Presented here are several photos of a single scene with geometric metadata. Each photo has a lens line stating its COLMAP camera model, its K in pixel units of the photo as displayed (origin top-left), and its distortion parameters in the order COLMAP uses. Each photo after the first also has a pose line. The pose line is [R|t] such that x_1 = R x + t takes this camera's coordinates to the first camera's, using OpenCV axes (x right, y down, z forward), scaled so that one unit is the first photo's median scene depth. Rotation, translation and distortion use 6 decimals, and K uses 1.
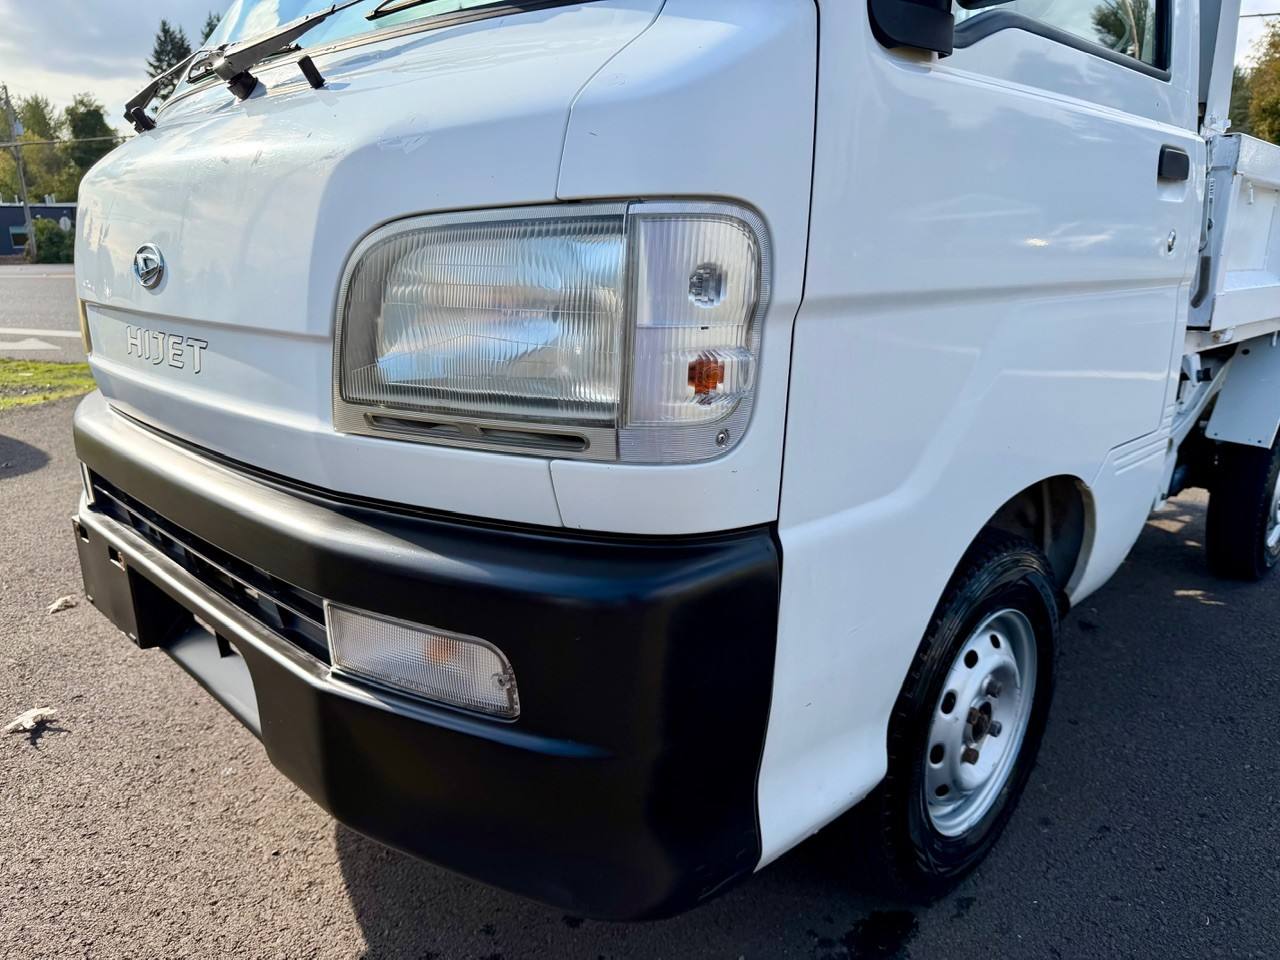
lens RADIAL K [[914.0, 0, 627.5], [0, 914.0, 480.6], [0, 0, 1]] dist [0.040474, -0.058903]
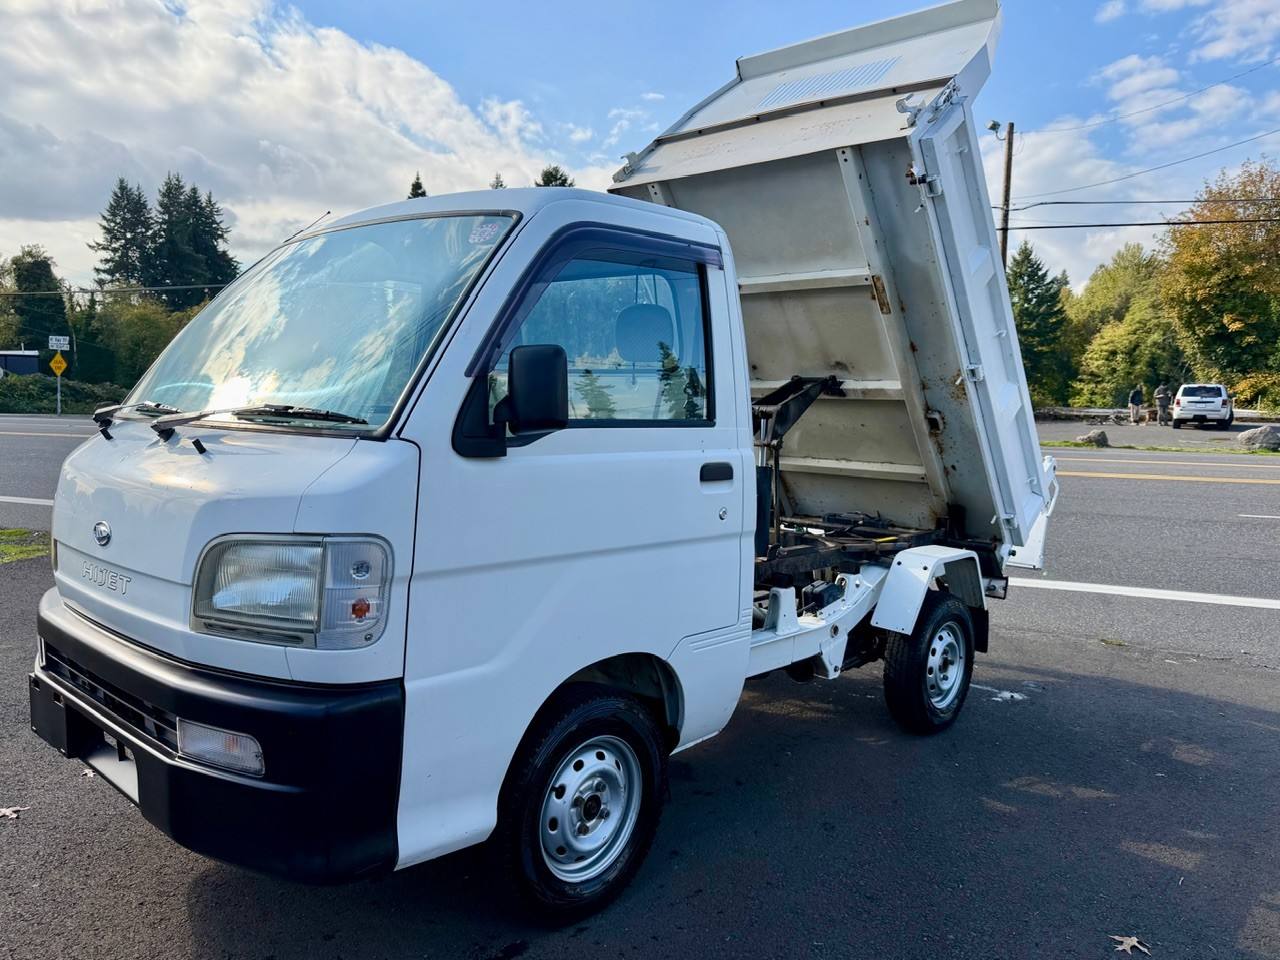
lens RADIAL K [[960.0, 0, 634.4], [0, 960.0, 457.2], [0, 0, 1]] dist [0.019196, -0.042540]
pose [[0.998134, 0.023419, 0.056398, 0.433428], [-0.012158, 0.981263, -0.192287, -0.027105], [-0.059844, 0.191243, 0.979717, -0.987855]]
